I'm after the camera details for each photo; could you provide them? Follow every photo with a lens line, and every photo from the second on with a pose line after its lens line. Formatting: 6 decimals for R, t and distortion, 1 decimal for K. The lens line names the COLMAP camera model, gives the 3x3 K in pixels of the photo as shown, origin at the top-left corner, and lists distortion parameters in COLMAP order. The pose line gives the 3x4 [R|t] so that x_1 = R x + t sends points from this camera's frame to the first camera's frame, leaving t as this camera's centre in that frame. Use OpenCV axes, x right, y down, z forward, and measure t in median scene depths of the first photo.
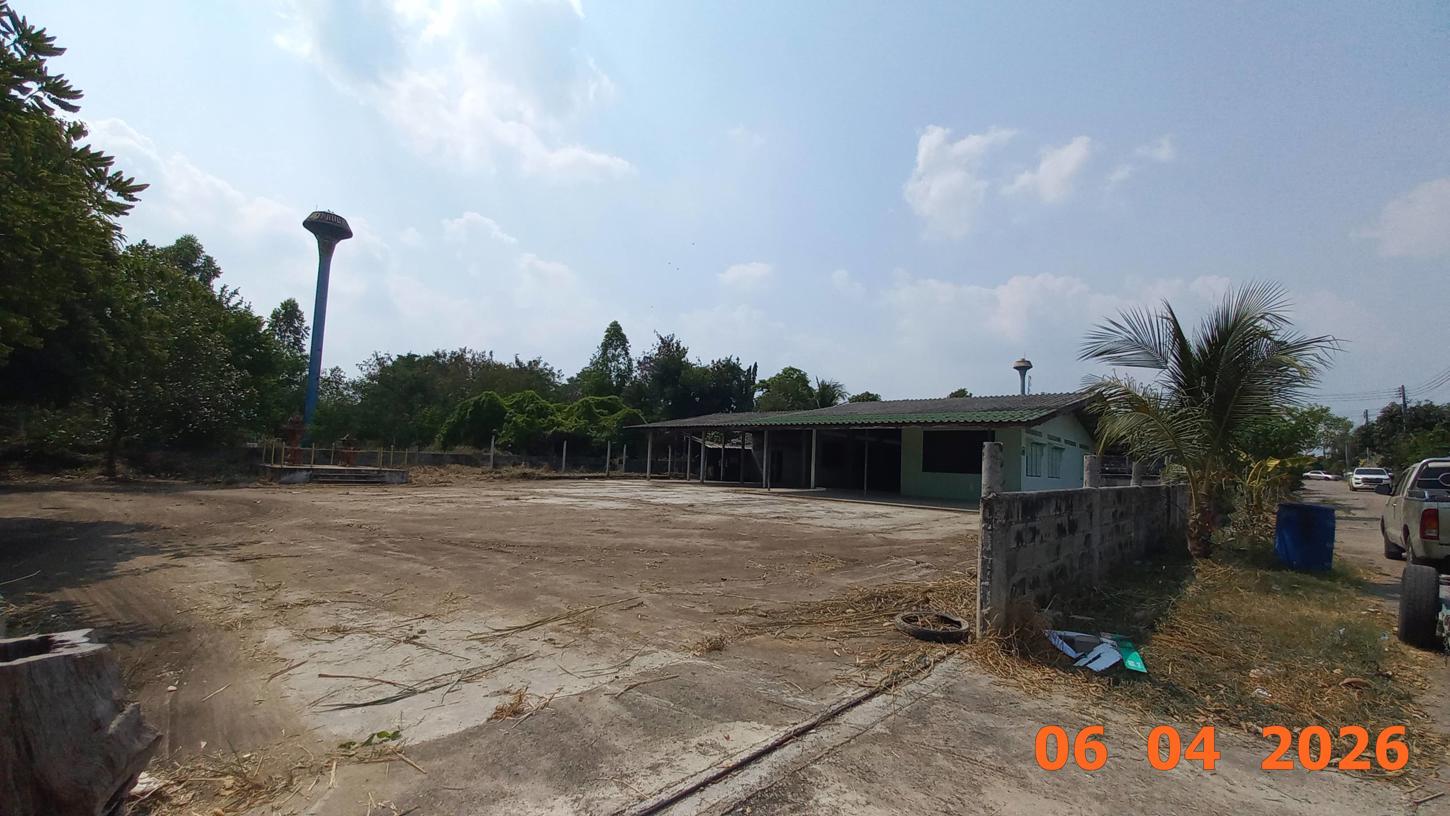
lens RADIAL K [[549.9, 0, 725.0], [0, 549.9, 408.0], [0, 0, 1]] dist [-0.000169, -0.006862]
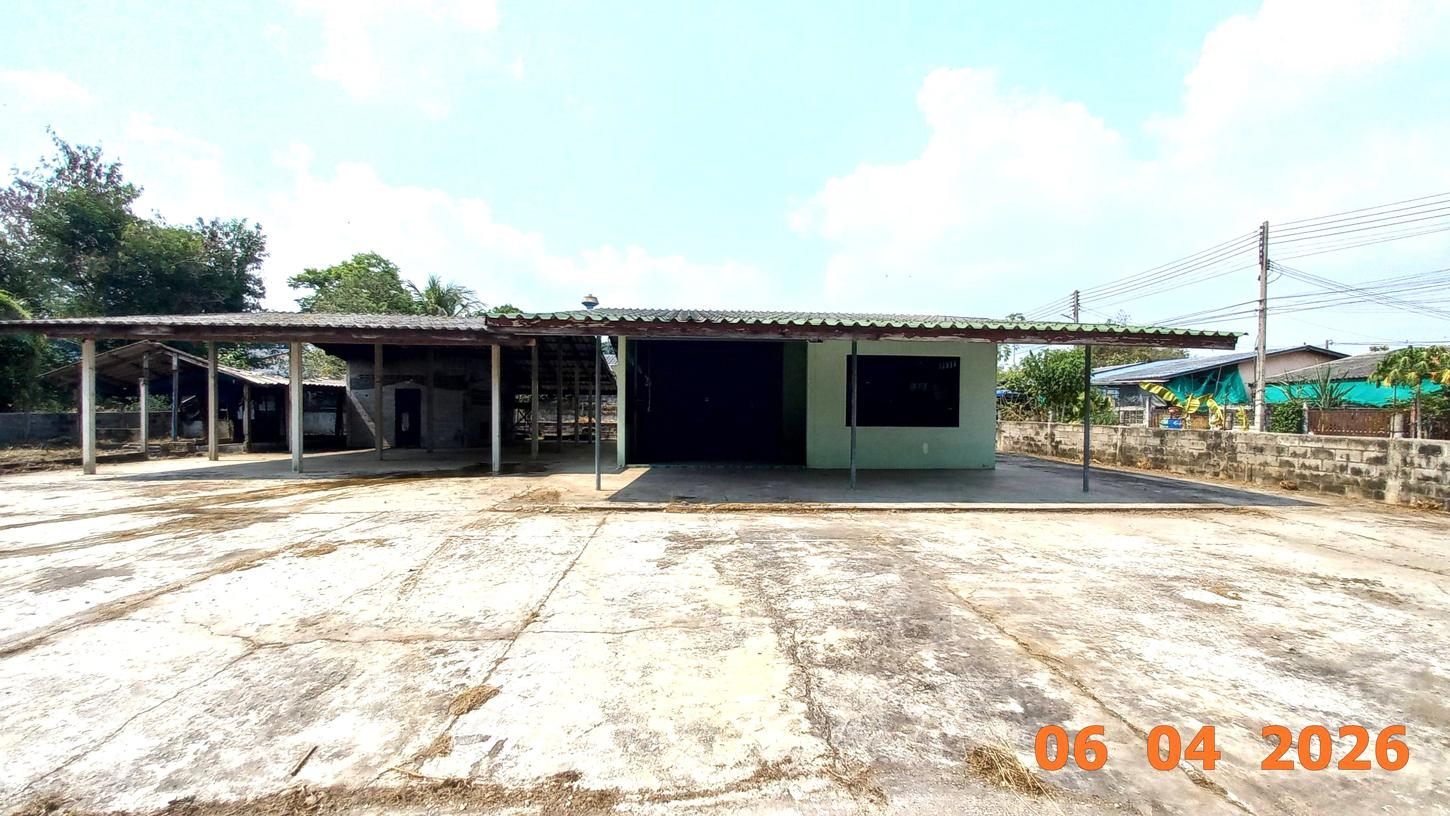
lens RADIAL K [[549.9, 0, 725.0], [0, 549.9, 408.0], [0, 0, 1]] dist [-0.000169, -0.006862]
pose [[0.707258, -0.030191, 0.706310, -0.050485], [-0.056337, 0.993503, 0.098880, 0.018730], [-0.704707, -0.109725, 0.700962, 0.253081]]
